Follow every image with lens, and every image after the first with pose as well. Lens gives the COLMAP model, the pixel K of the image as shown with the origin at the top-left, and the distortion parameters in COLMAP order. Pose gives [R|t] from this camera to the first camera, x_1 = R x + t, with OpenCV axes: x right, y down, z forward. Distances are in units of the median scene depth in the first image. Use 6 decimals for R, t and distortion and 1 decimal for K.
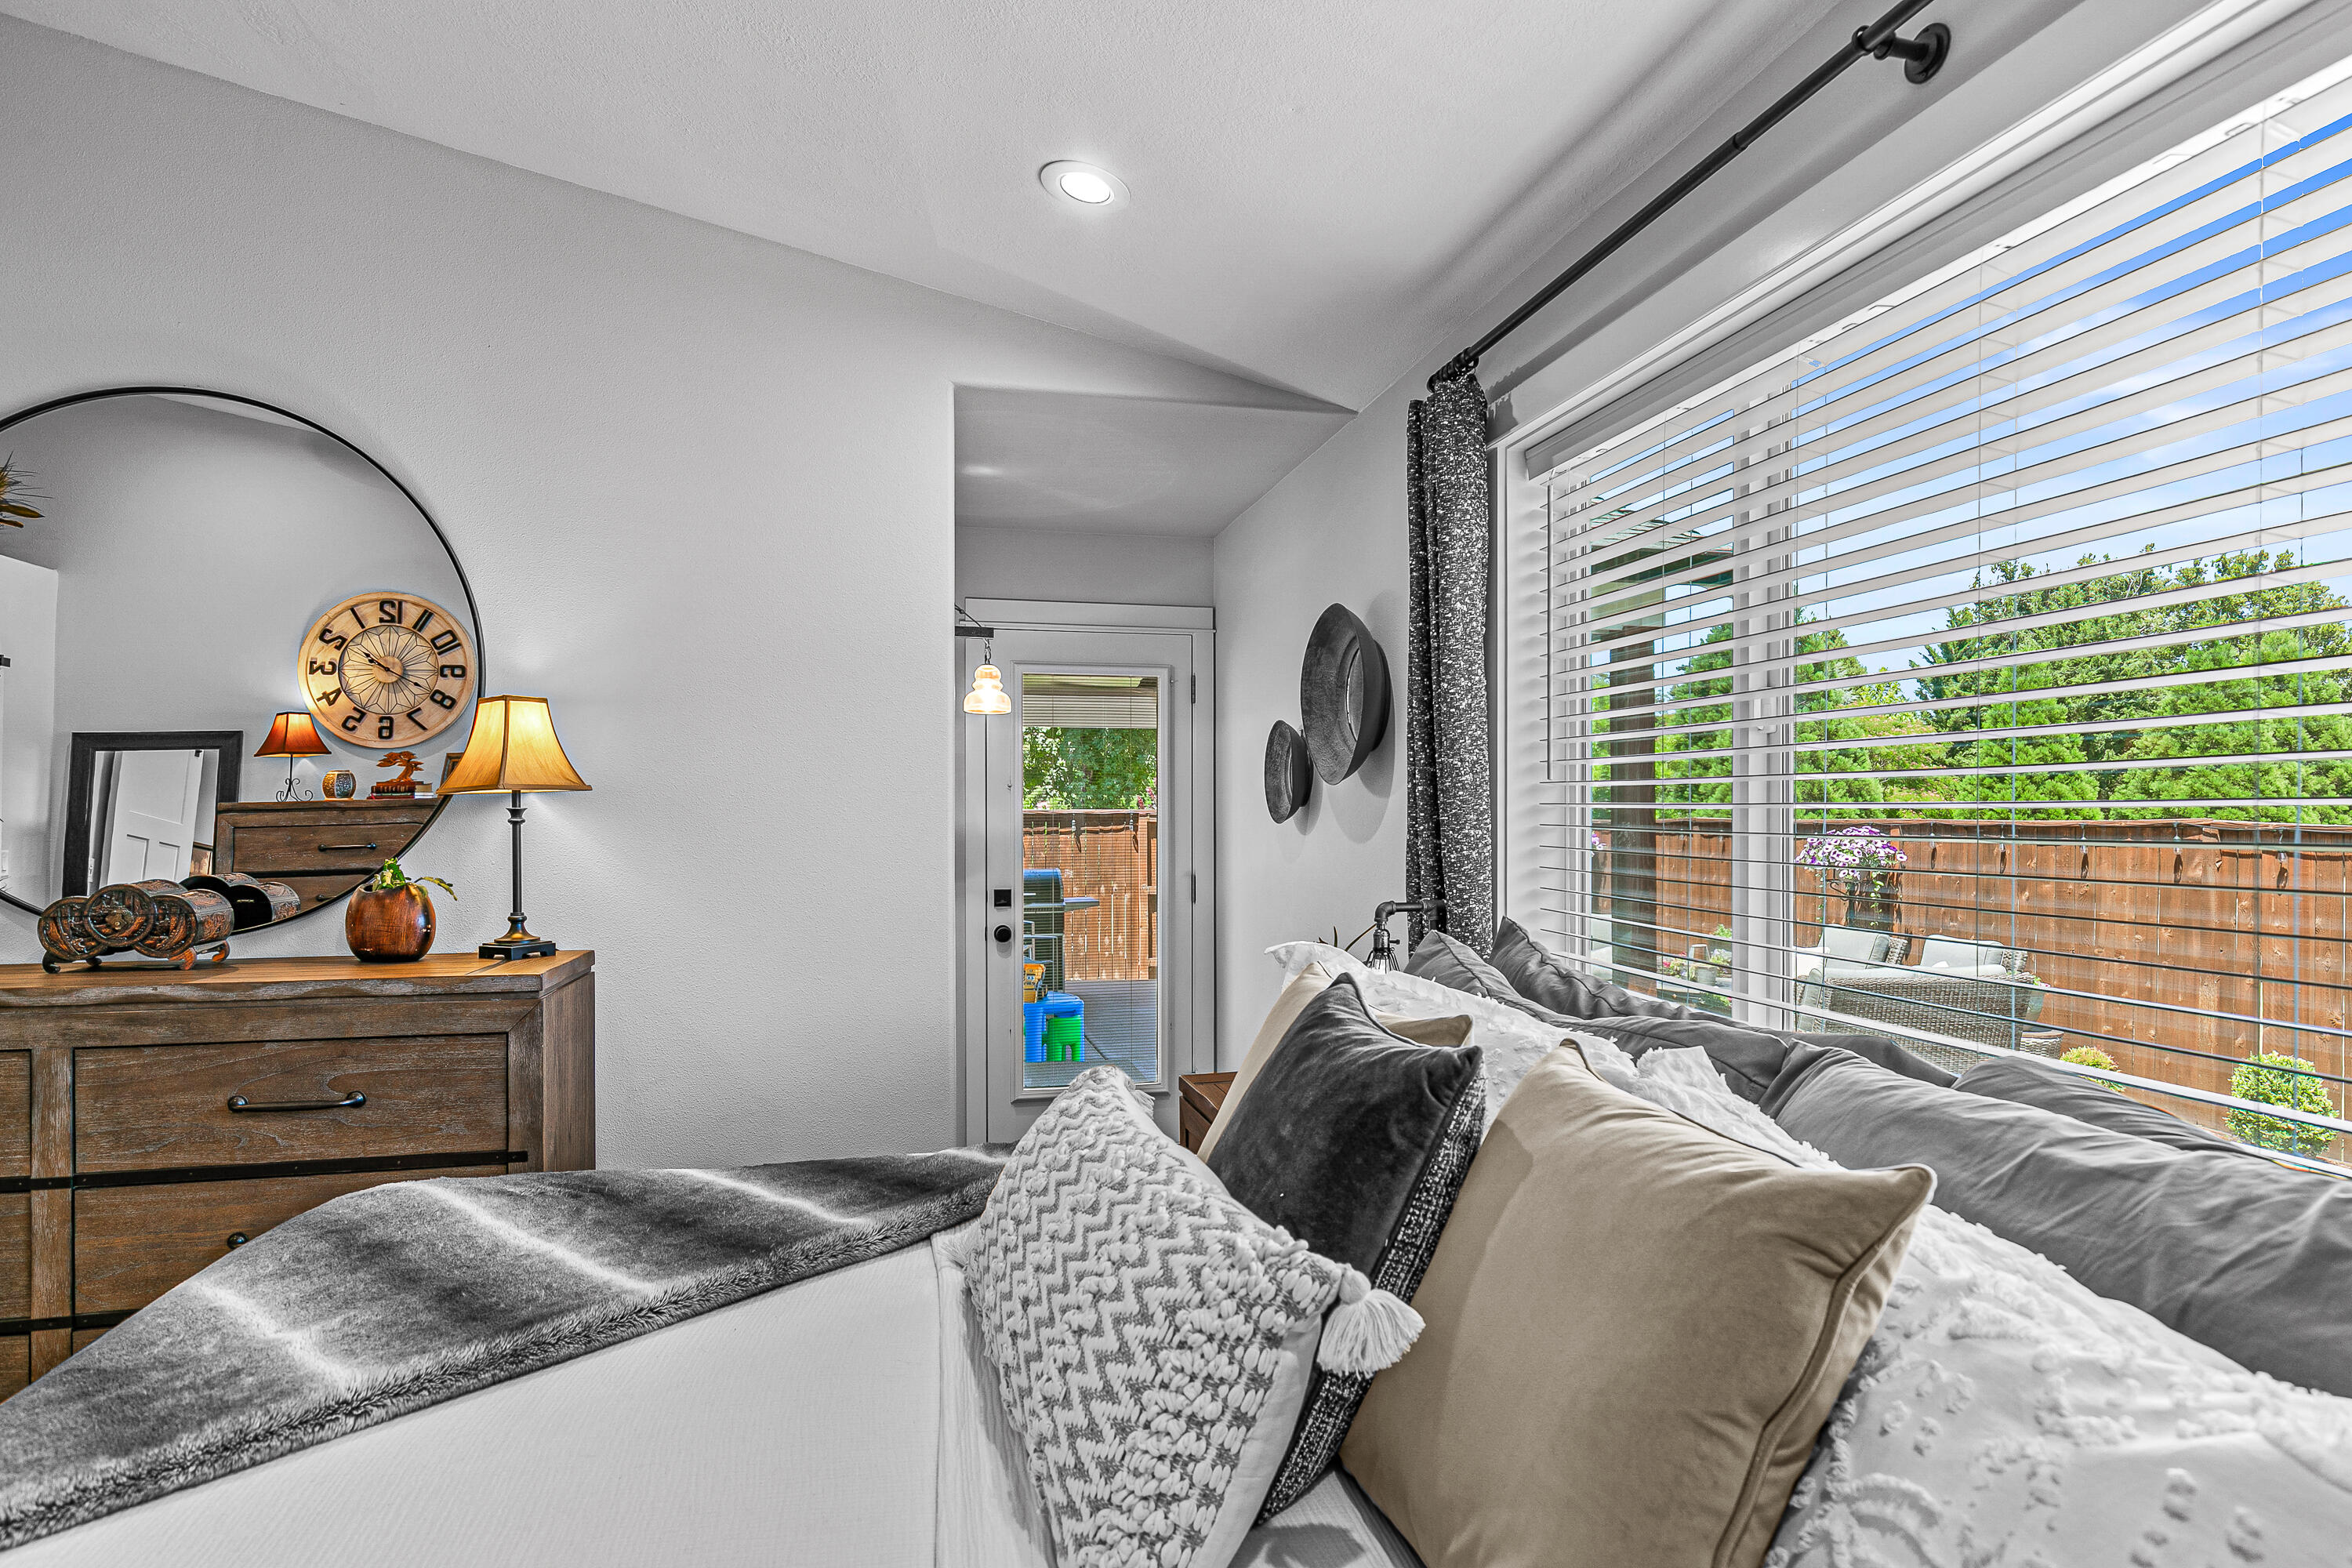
lens RADIAL K [[1287.3, 0, 1175.0], [0, 1287.3, 824.6], [0, 0, 1]] dist [0.008042, -0.000678]
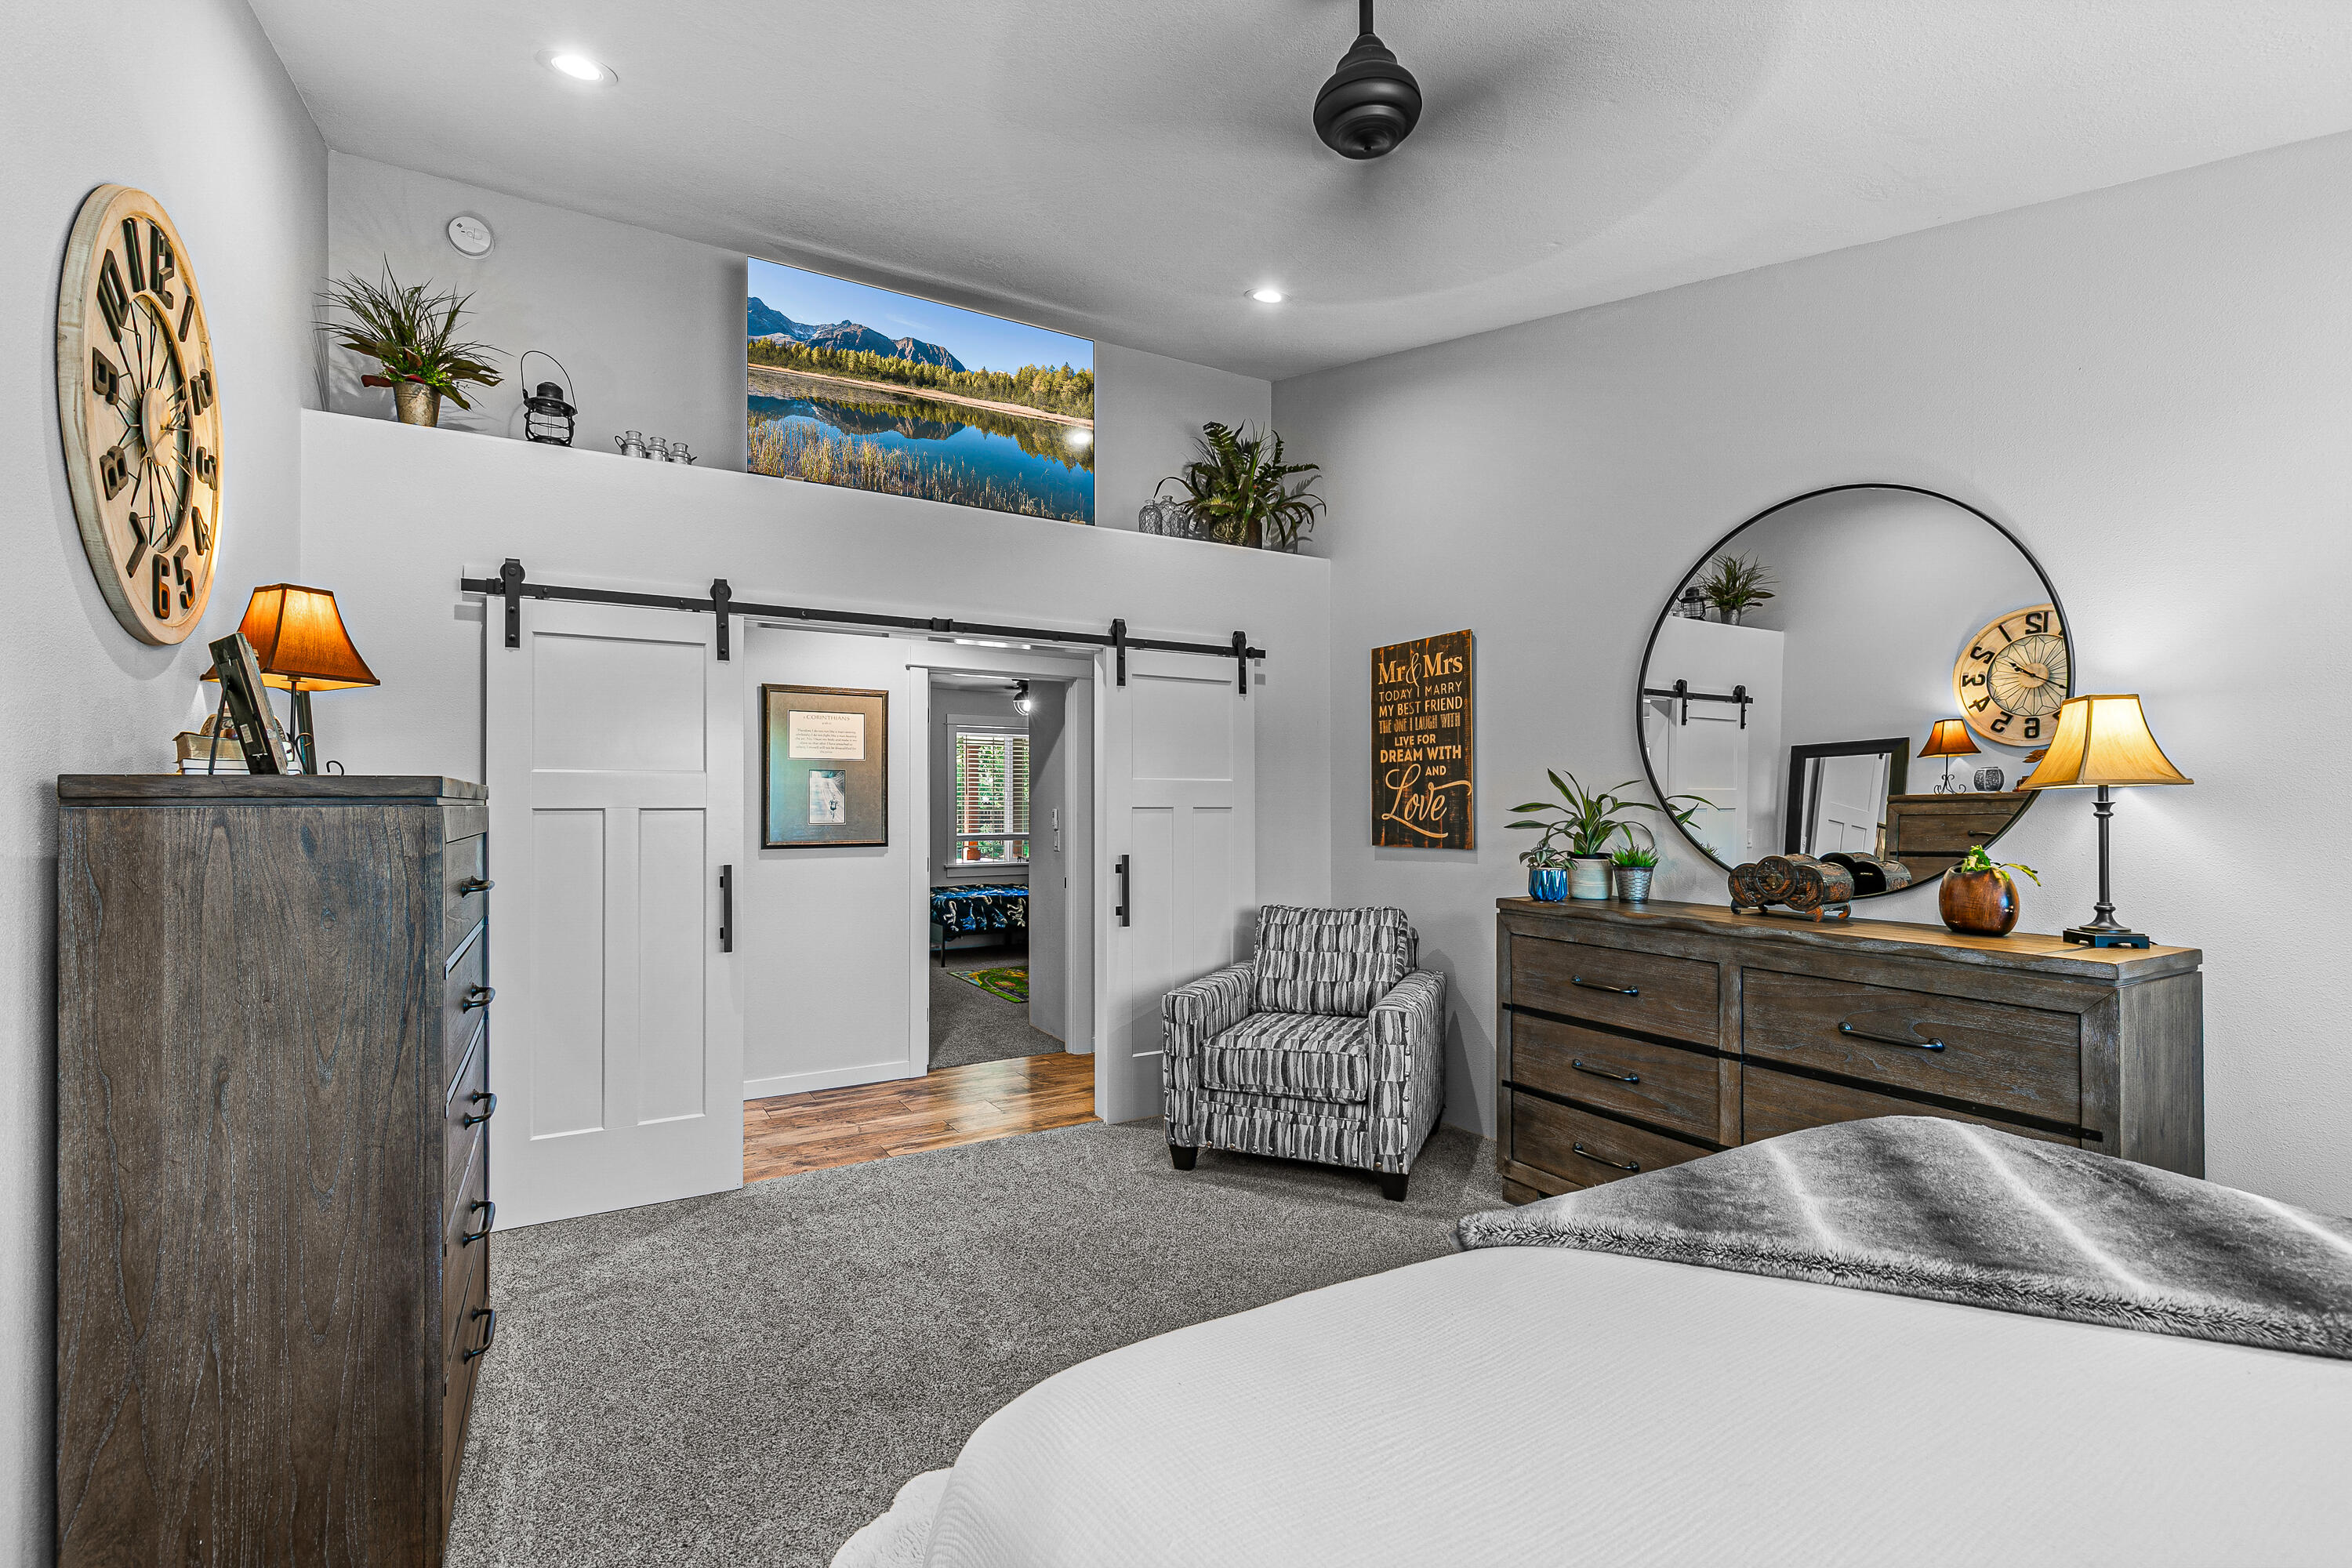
lens RADIAL K [[1093.0, 0, 1166.9], [0, 1093.0, 789.3], [0, 0, 1]] dist [0.009743, 0.000273]
pose [[0.288677, -0.007857, -0.957394, 0.140363], [-0.009479, 0.999894, -0.011064, -0.007115], [0.957380, 0.012270, 0.288572, 0.017864]]
